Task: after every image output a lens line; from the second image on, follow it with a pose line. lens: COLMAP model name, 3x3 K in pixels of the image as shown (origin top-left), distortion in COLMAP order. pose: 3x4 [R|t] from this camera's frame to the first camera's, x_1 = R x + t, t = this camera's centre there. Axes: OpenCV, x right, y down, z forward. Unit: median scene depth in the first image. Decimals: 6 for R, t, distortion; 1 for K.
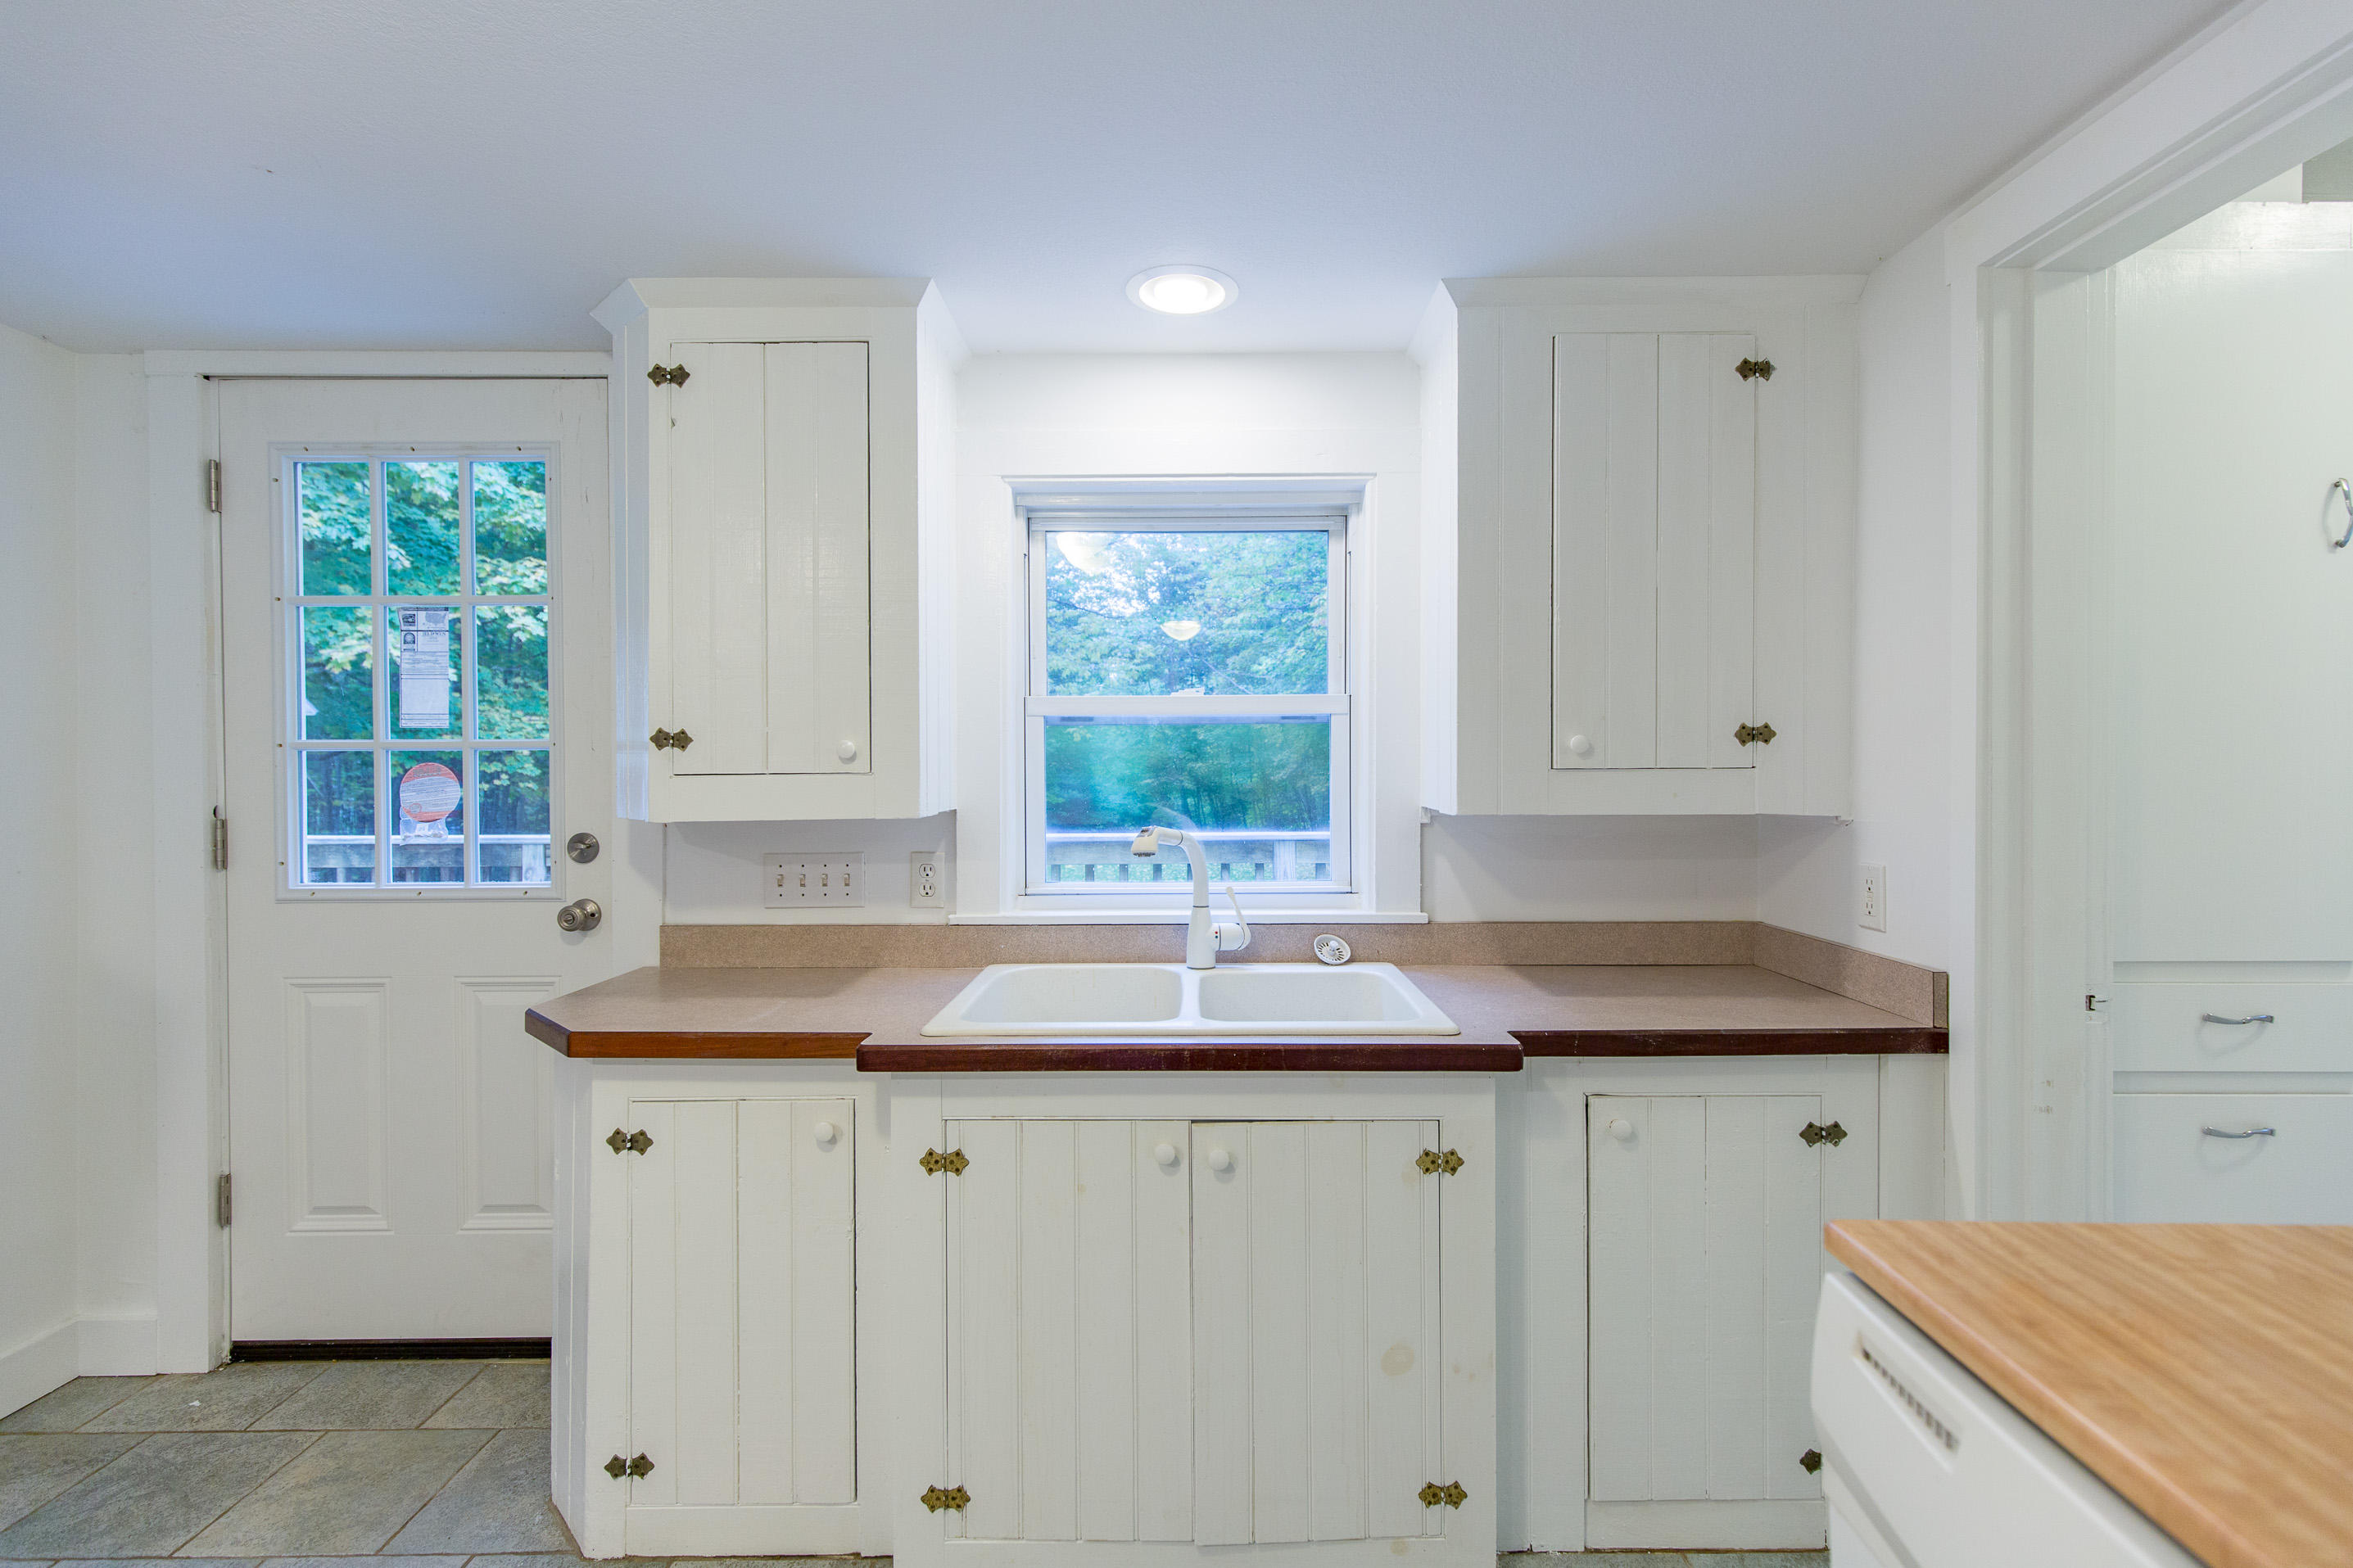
lens RADIAL K [[1057.0, 0, 1182.1], [0, 1057.0, 769.0], [0, 0, 1]] dist [0.002743, 0.000777]
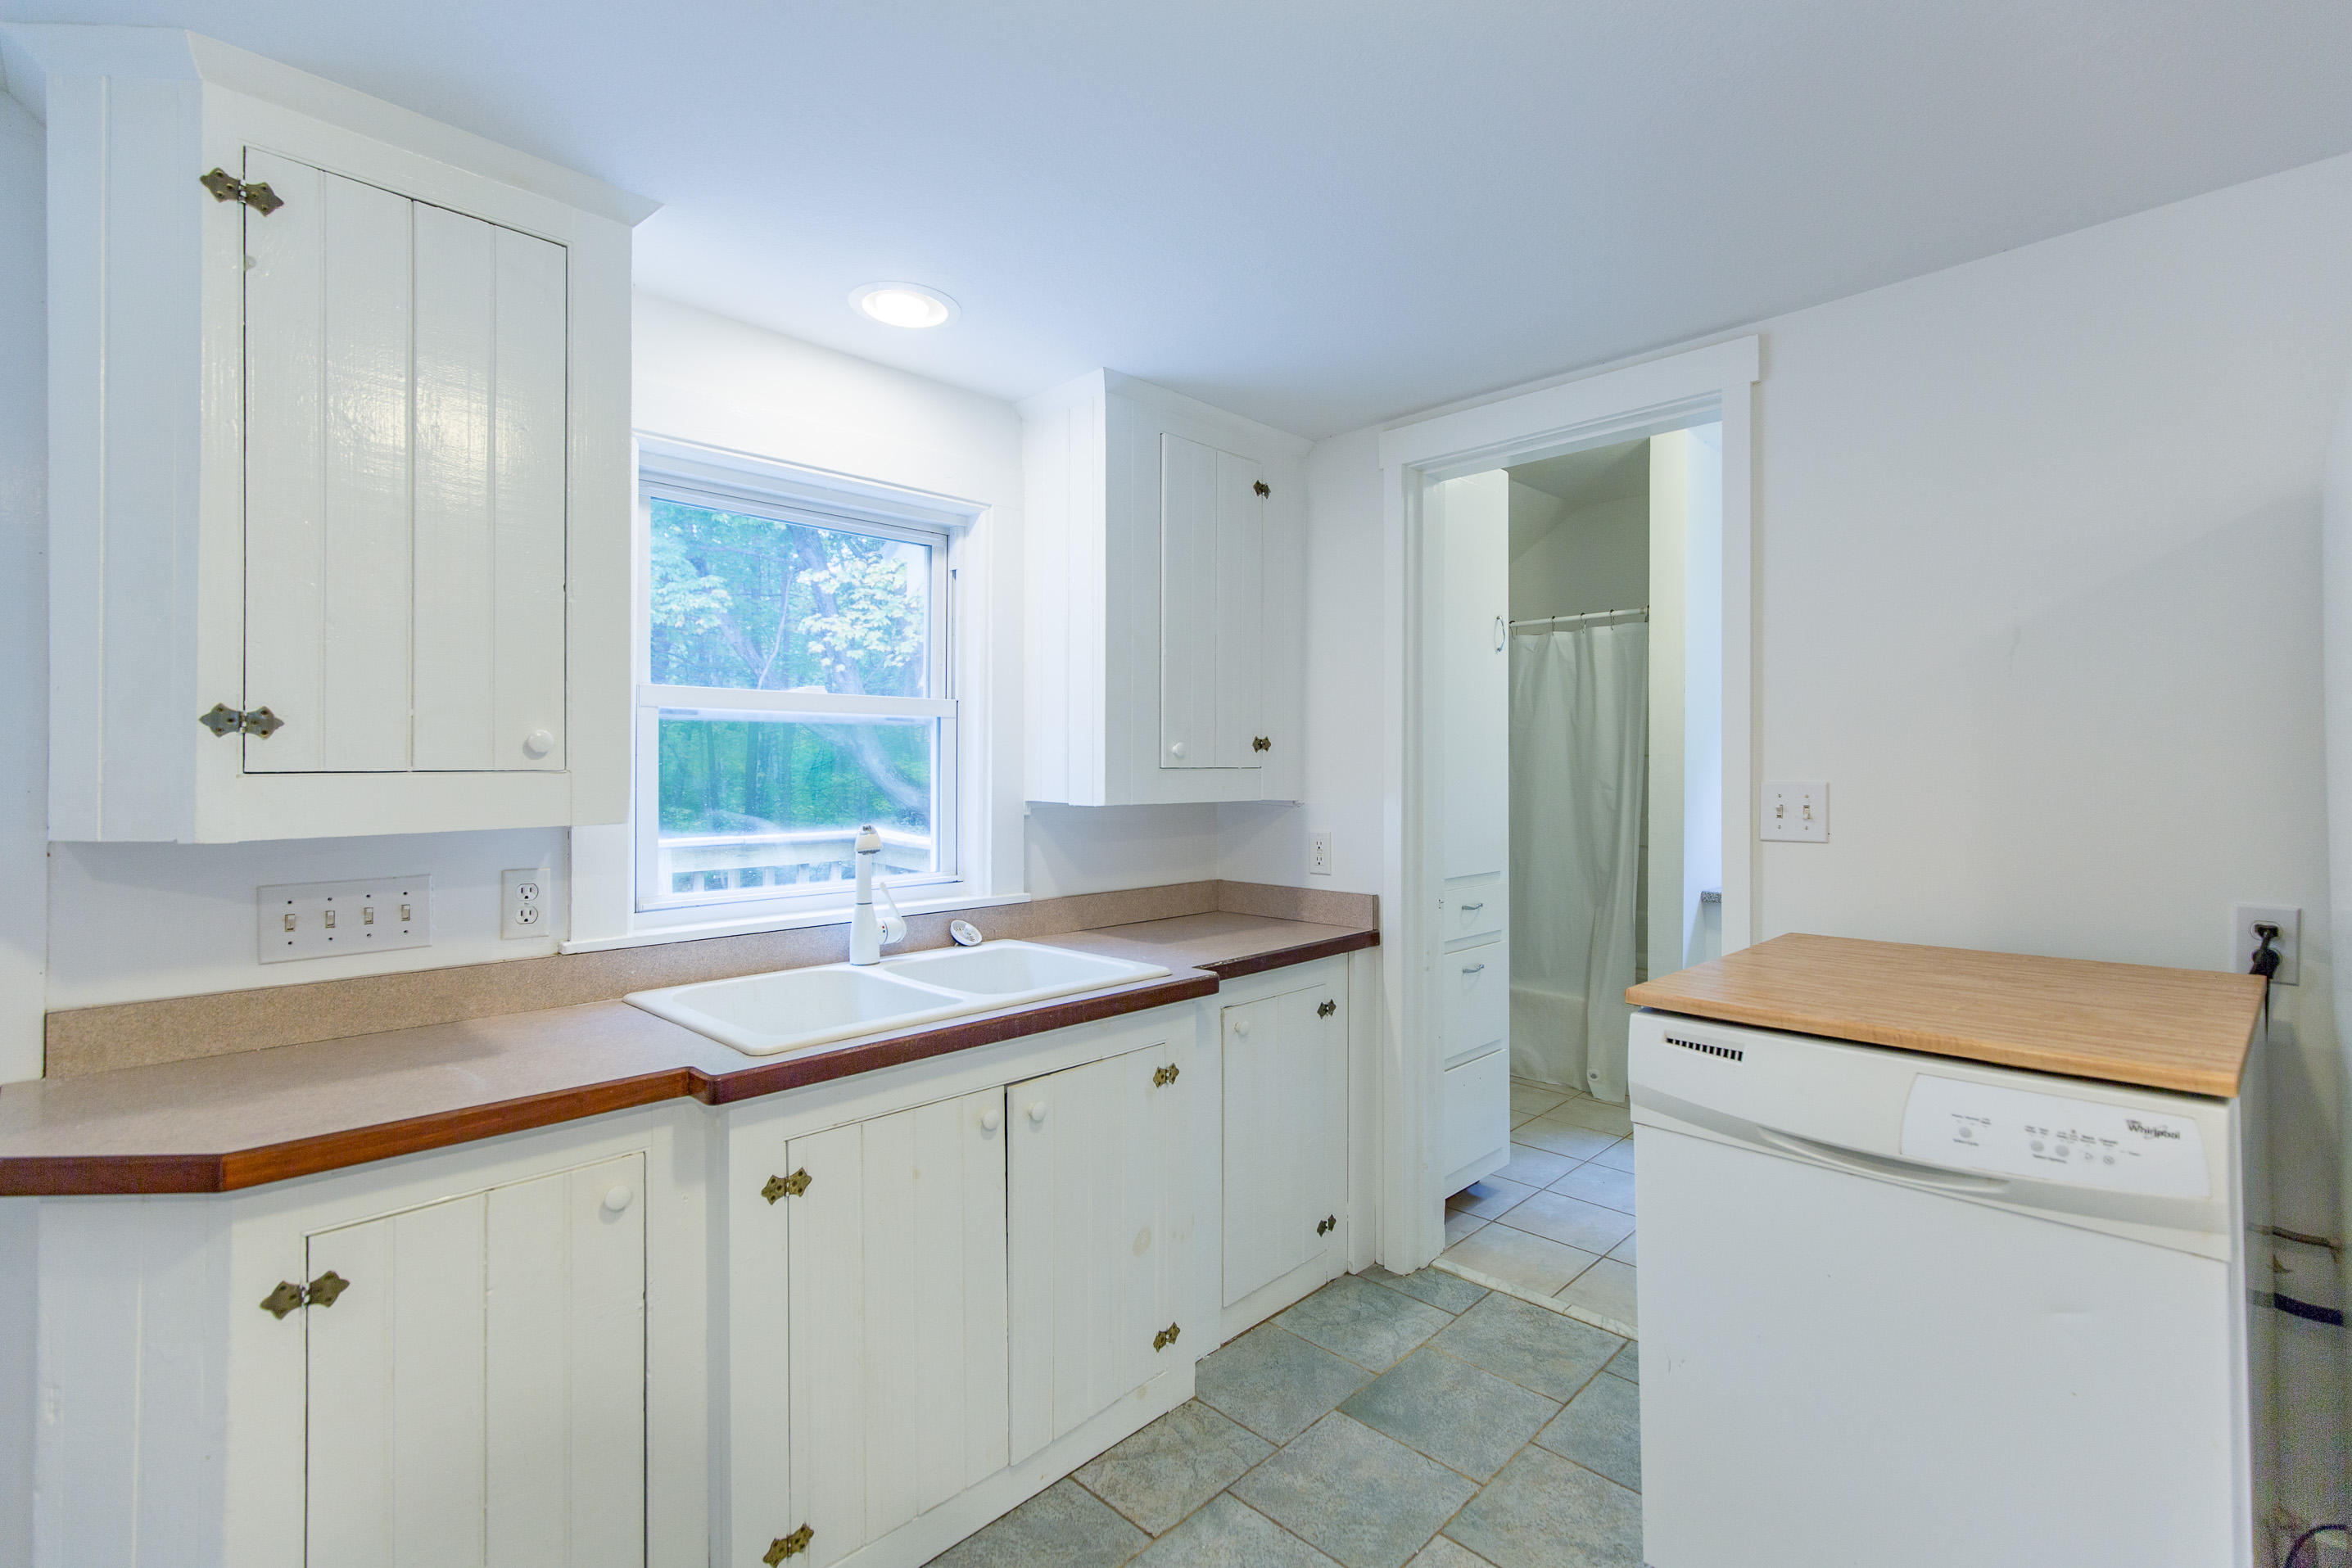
lens RADIAL K [[1056.6, 0, 1191.6], [0, 1056.6, 769.2], [0, 0, 1]] dist [0.002743, 0.000777]
pose [[0.694140, 0.002268, 0.719836, -0.500293], [0.001355, 0.999989, -0.004457, 0.006416], [-0.719839, 0.004069, 0.694130, 0.071364]]
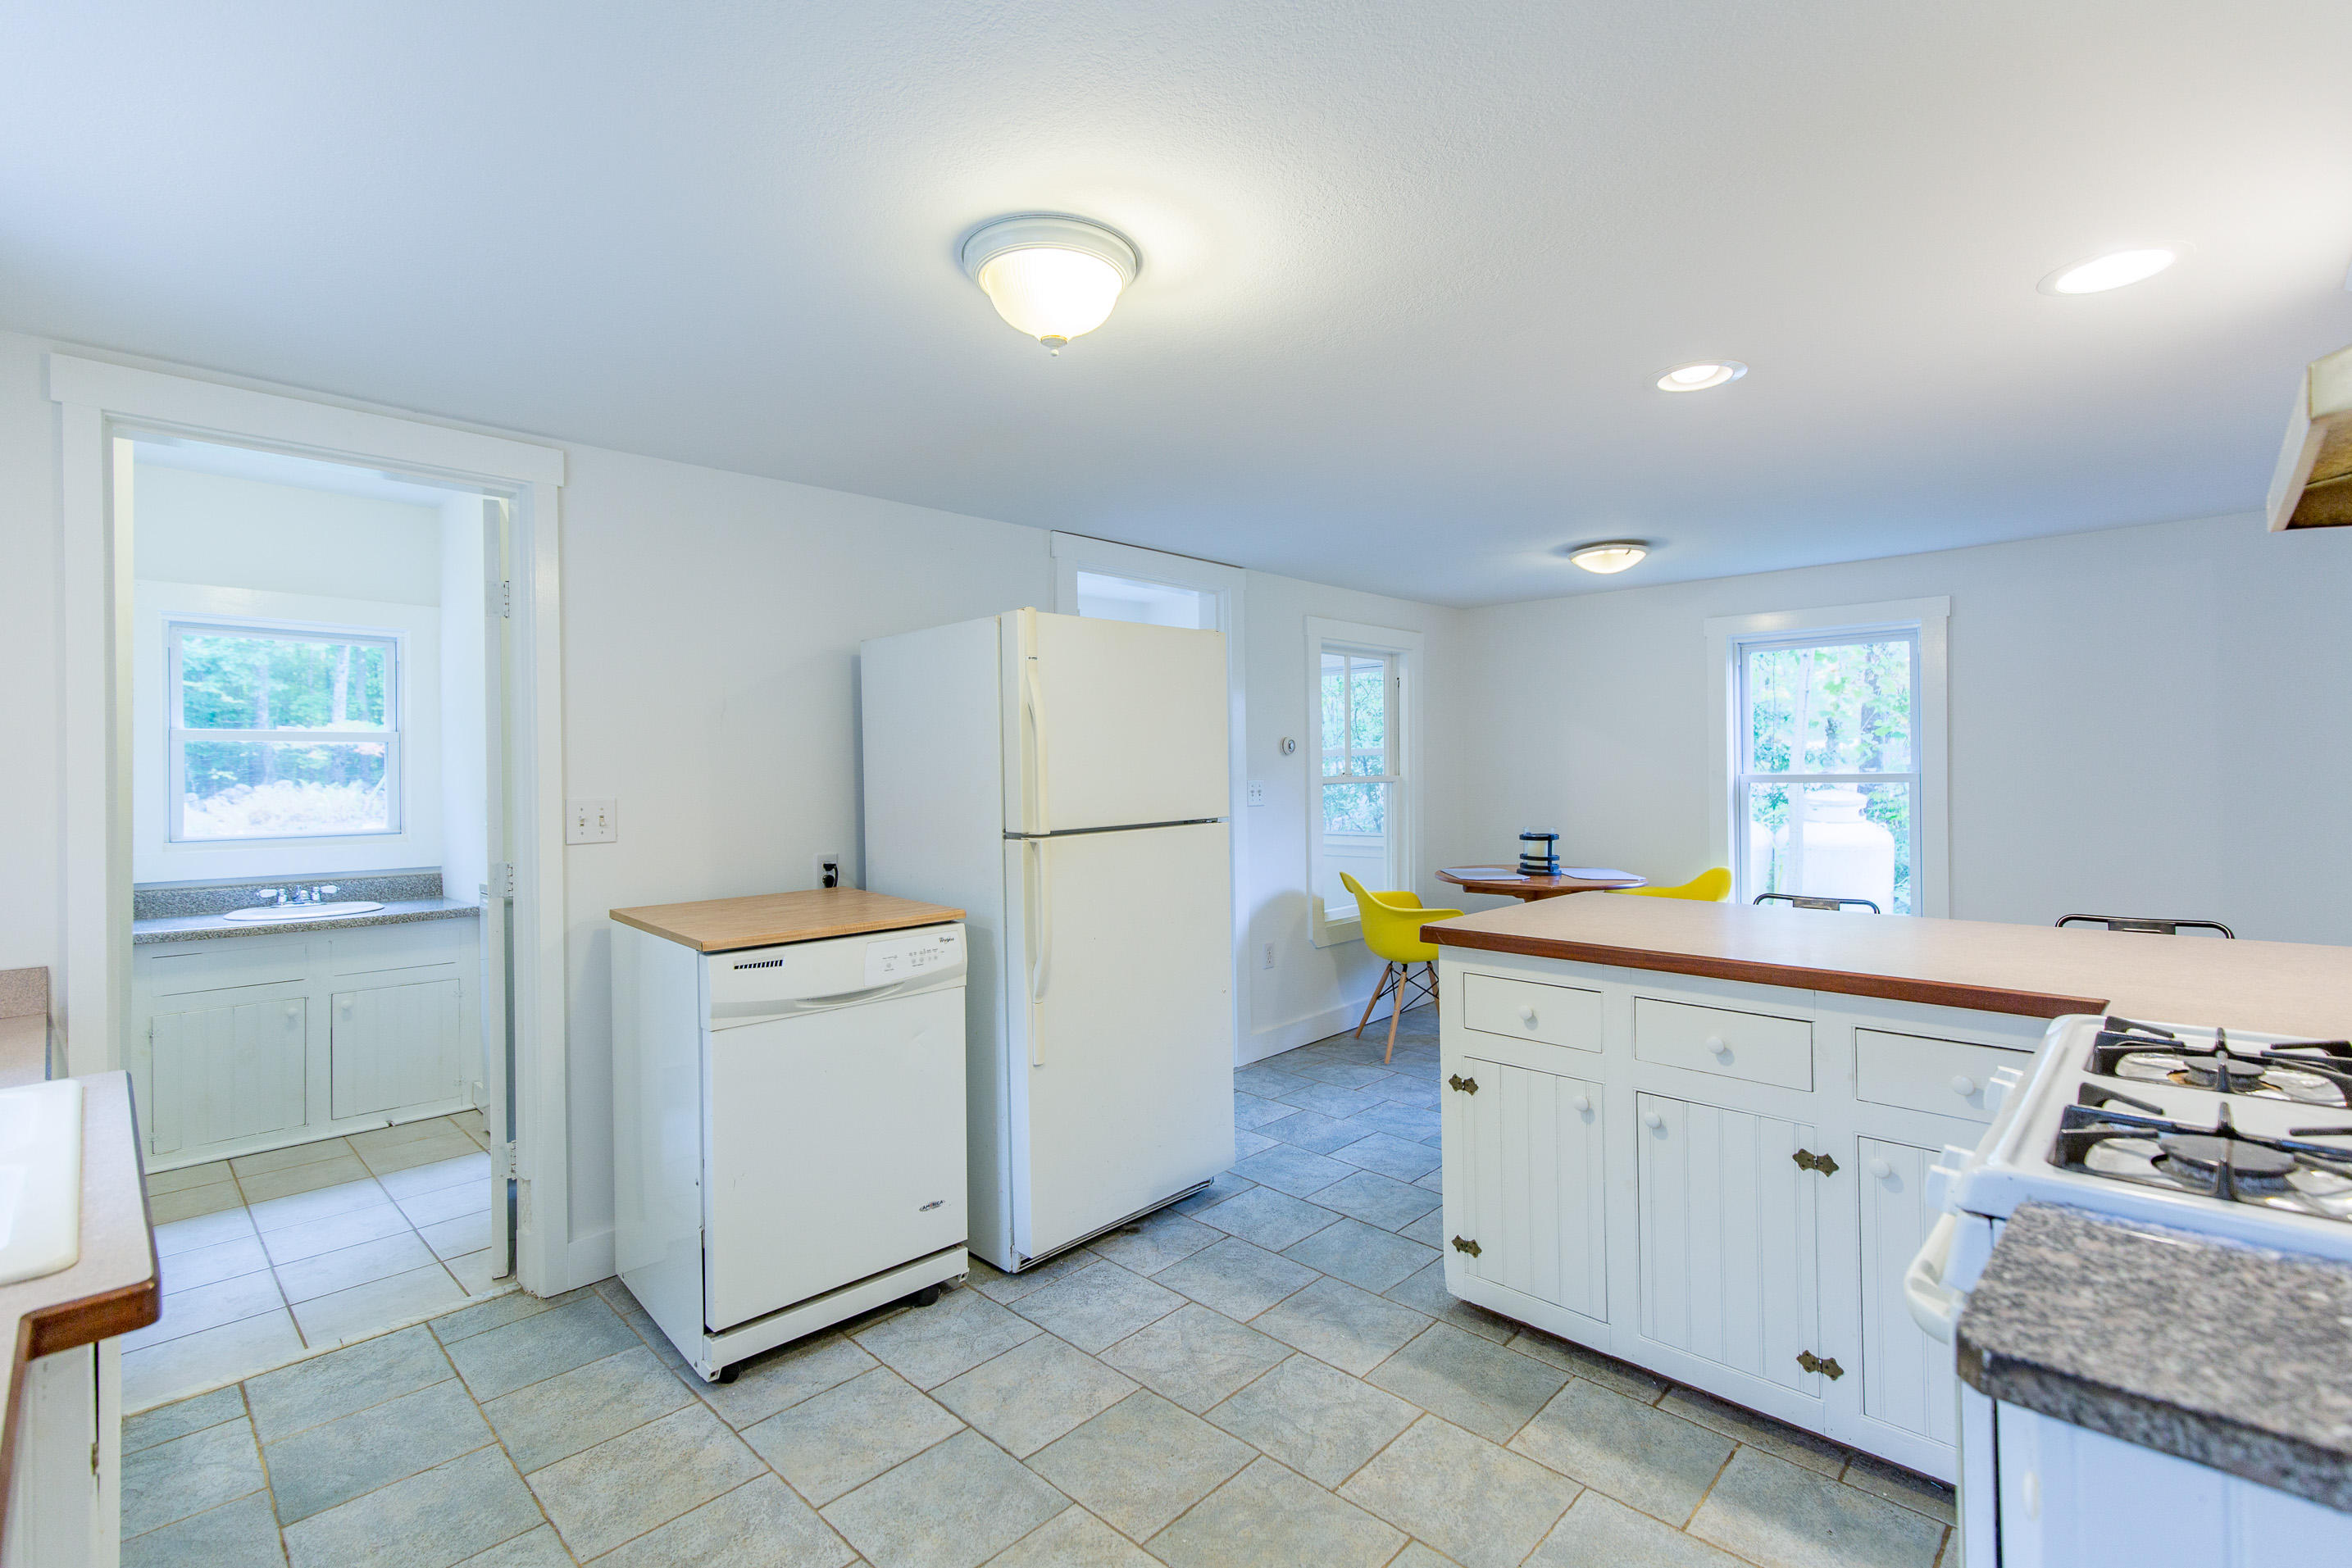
lens RADIAL K [[1056.6, 0, 1182.1], [0, 1056.6, 777.4], [0, 0, 1]] dist [0.002743, 0.000777]
pose [[-0.720749, 0.009894, 0.693126, -0.824381], [0.016547, 0.999859, 0.002934, -0.002797], [-0.692999, 0.013584, -0.720811, 0.759479]]
